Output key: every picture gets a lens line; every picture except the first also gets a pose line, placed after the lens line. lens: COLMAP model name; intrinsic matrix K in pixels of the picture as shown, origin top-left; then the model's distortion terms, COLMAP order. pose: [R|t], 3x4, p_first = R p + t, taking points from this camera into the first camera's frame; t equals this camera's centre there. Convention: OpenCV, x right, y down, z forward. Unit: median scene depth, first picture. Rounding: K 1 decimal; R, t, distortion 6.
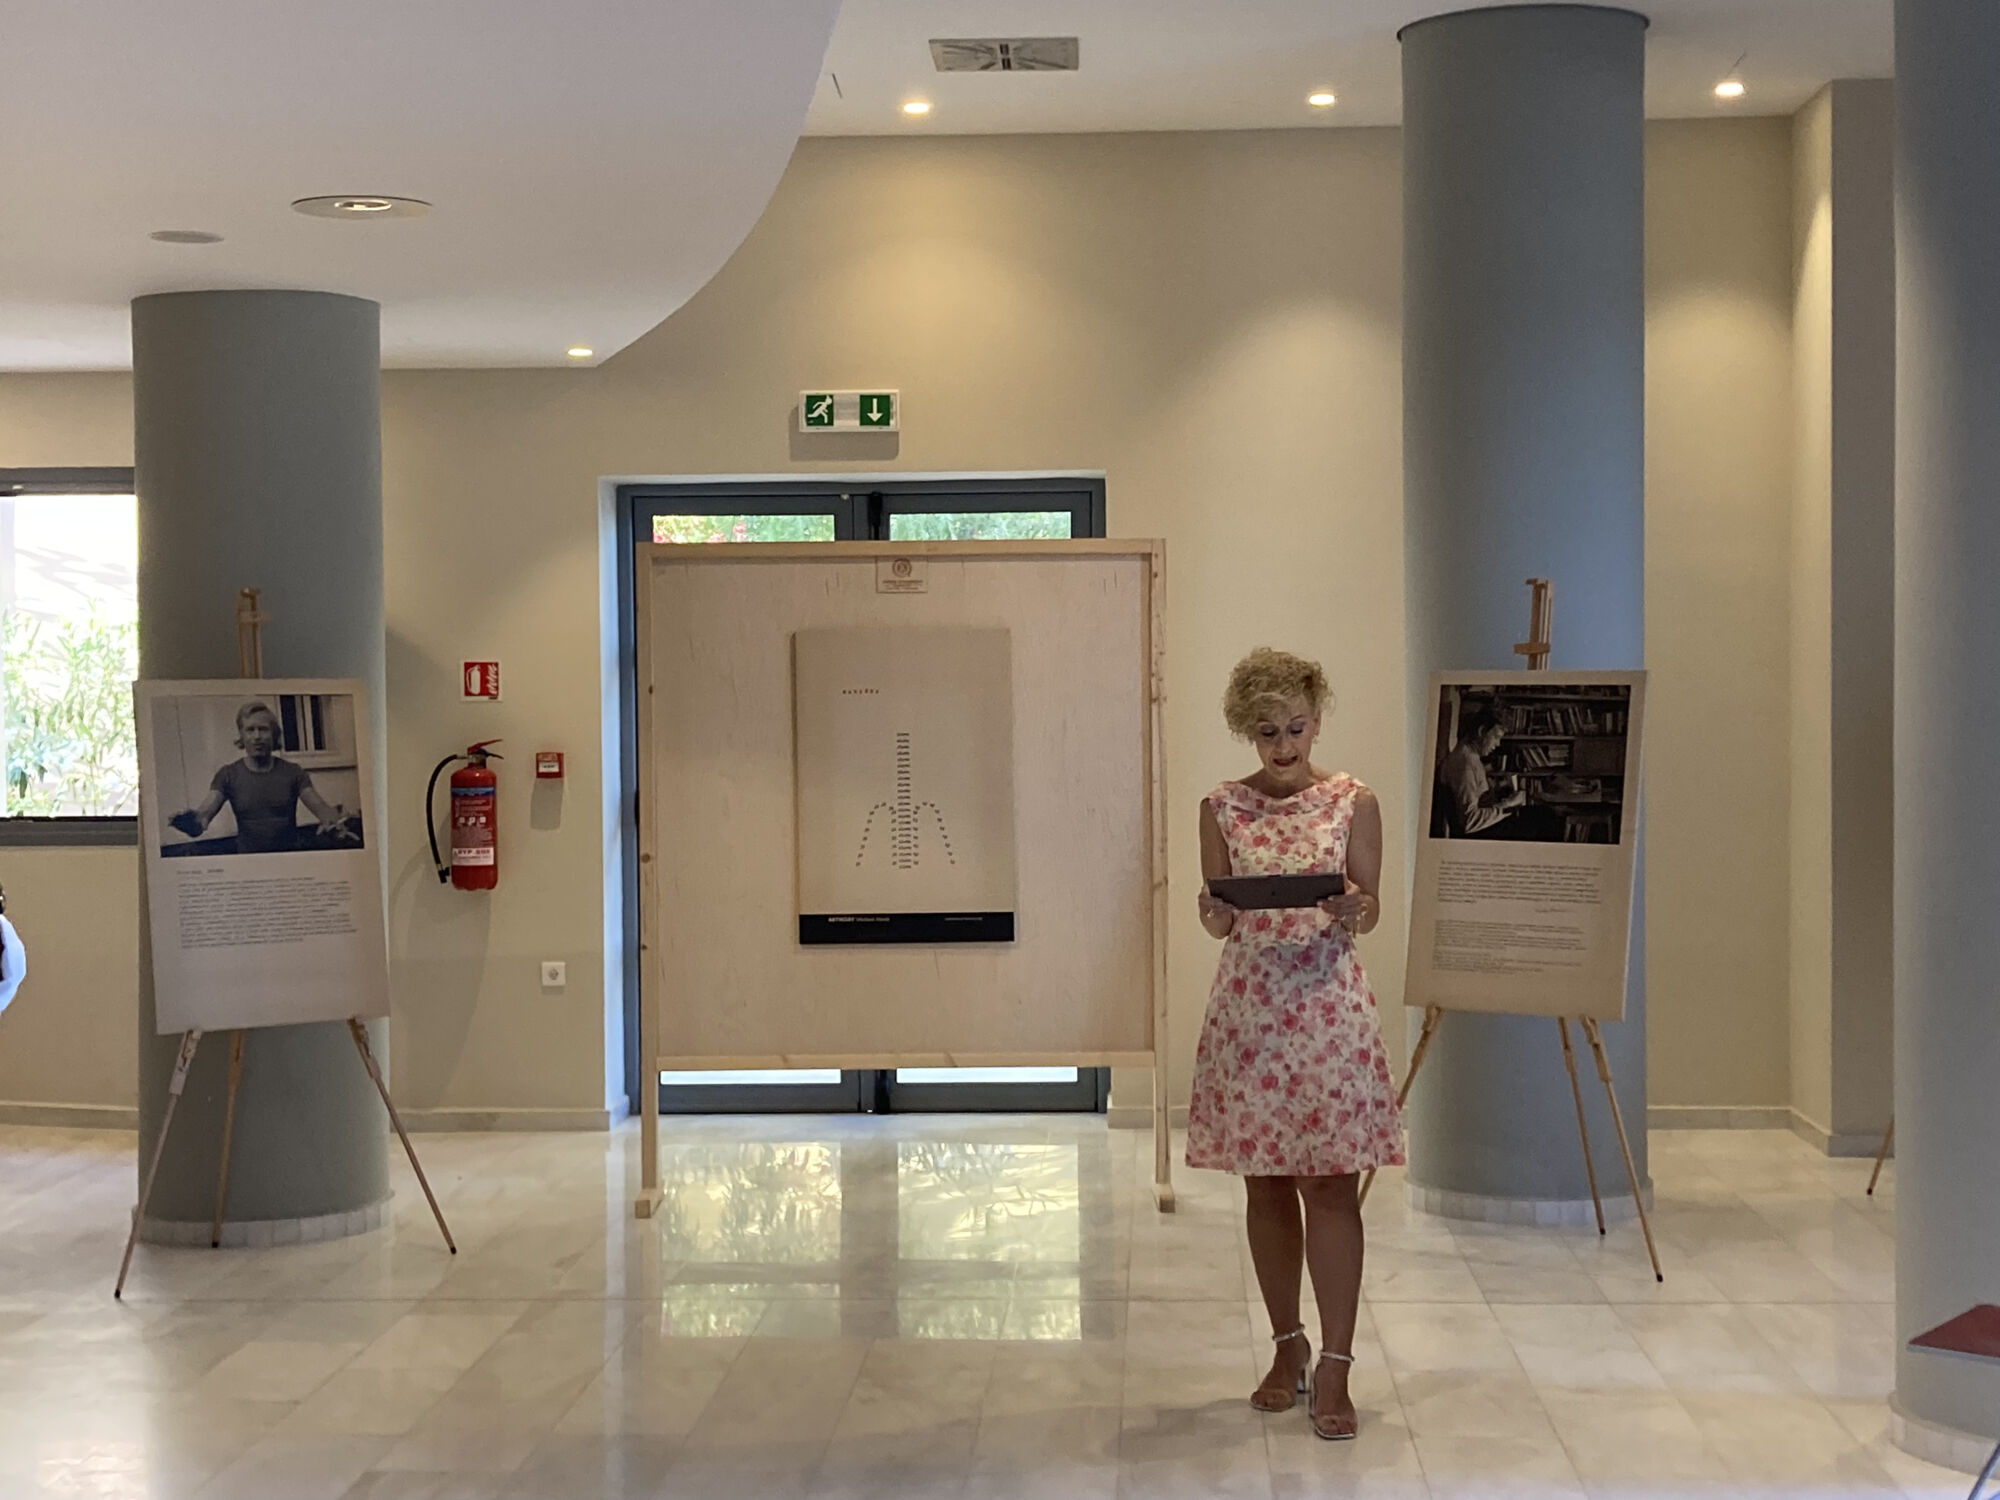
lens RADIAL K [[3157.2, 0, 999.6], [0, 3157.2, 749.9], [0, 0, 1]] dist [-0.047046, 0.000000]
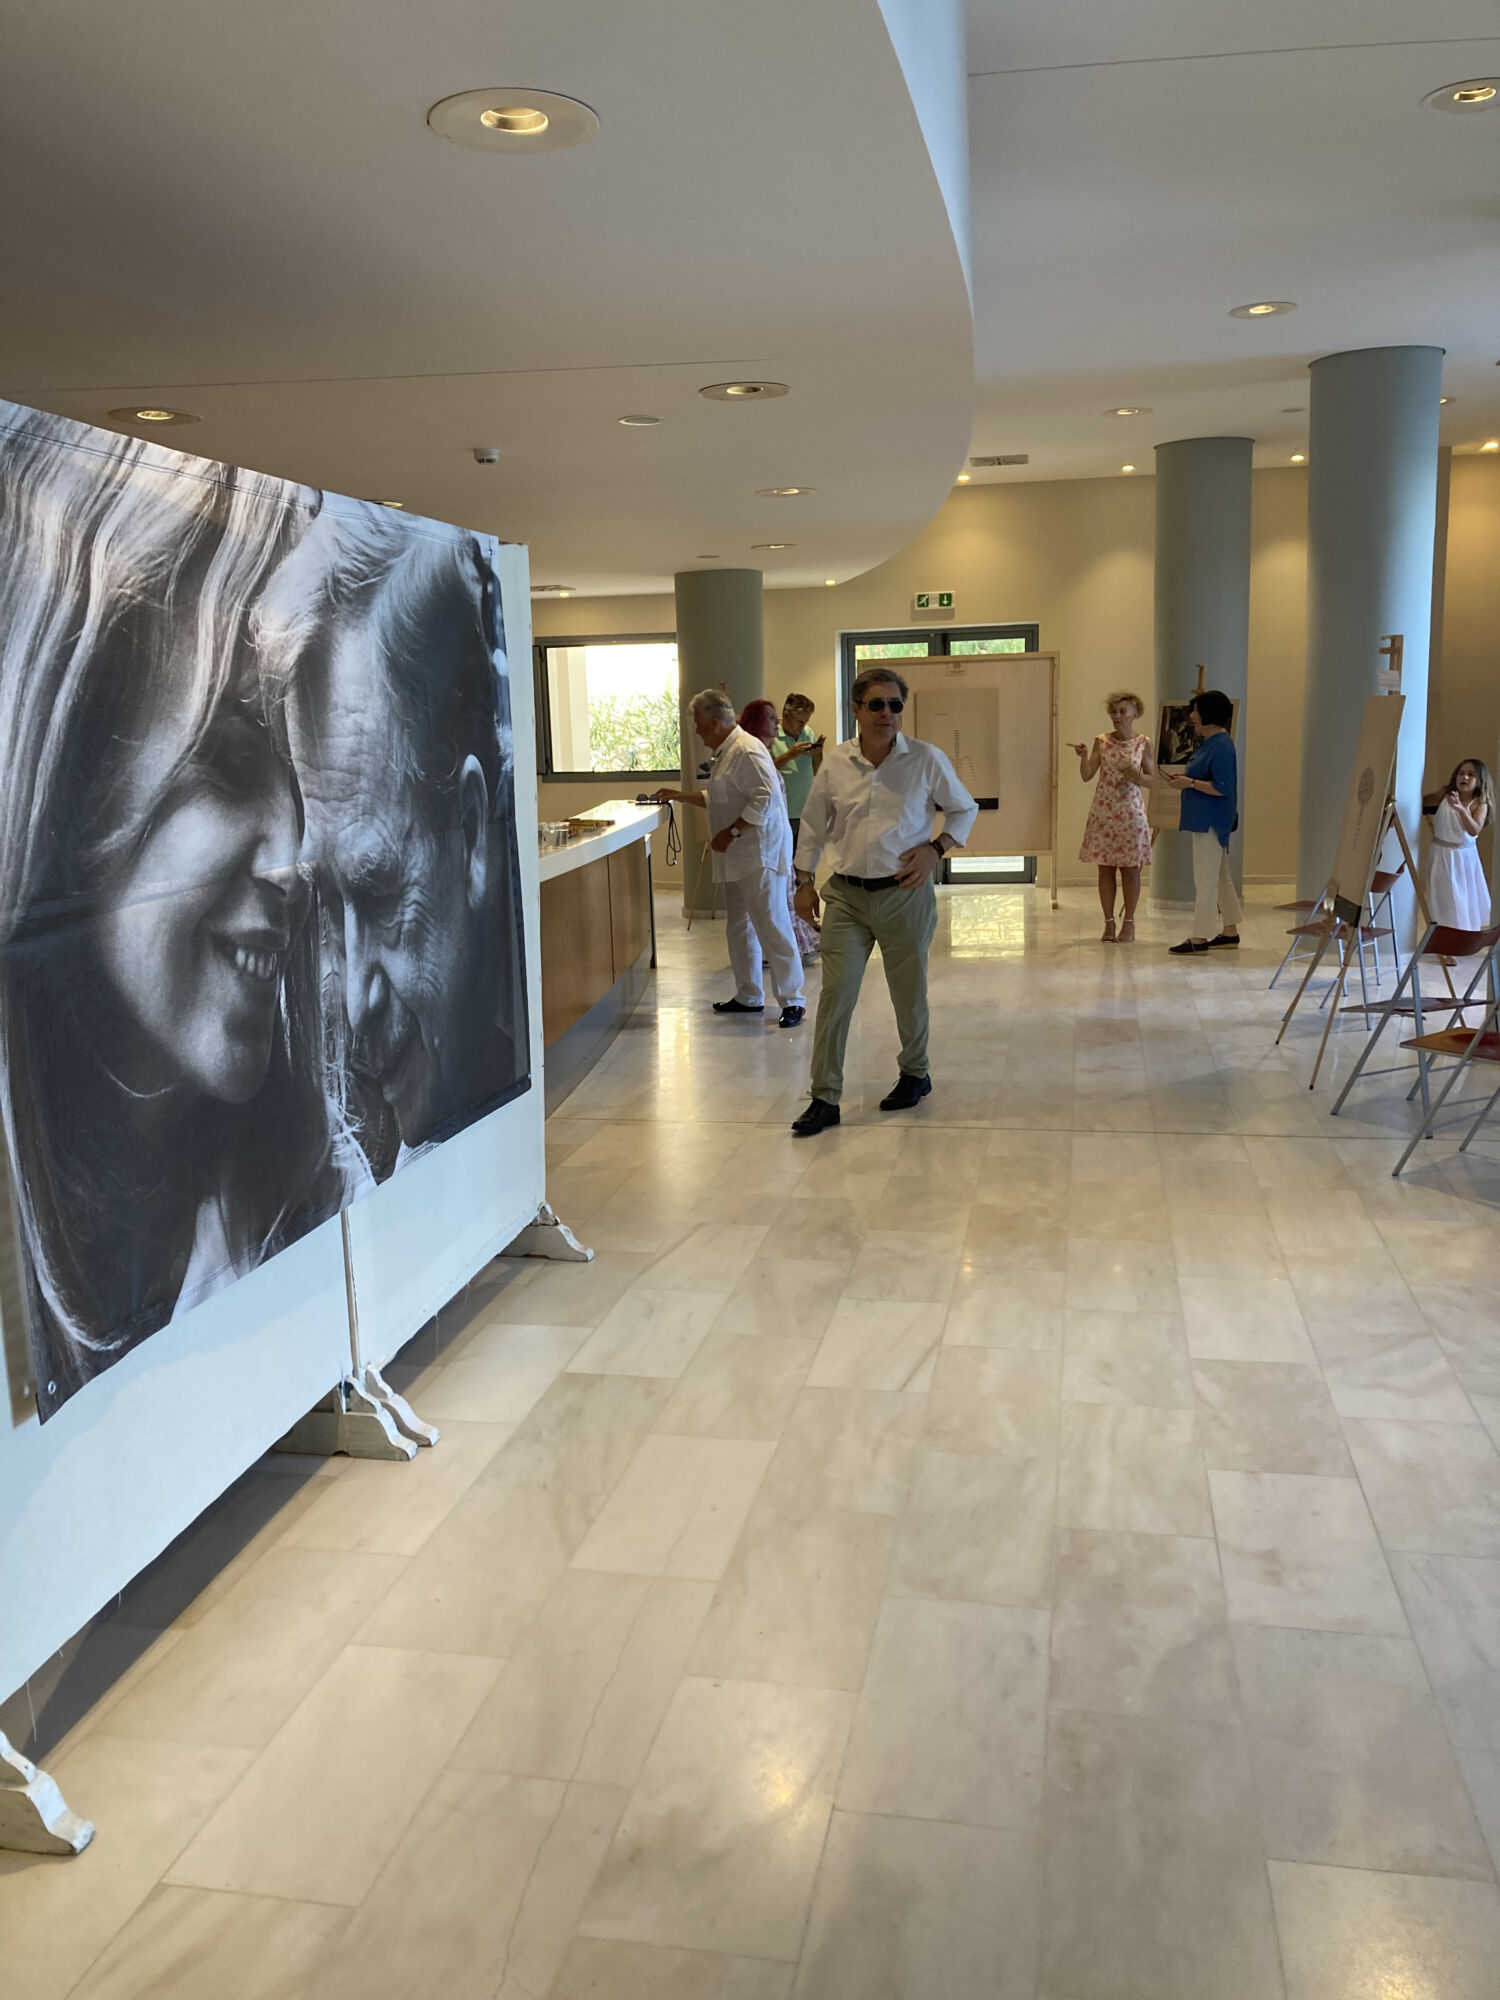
lens RADIAL K [[1635.9, 0, 757.6], [0, 1635.9, 1000.2], [0, 0, 1]] dist [0.051641, -0.000454]
pose [[0.989794, 0.009934, -0.142161, 0.001447], [0.010832, 0.989437, 0.144557, 0.017688], [0.142096, -0.144622, 0.979231, -0.375142]]
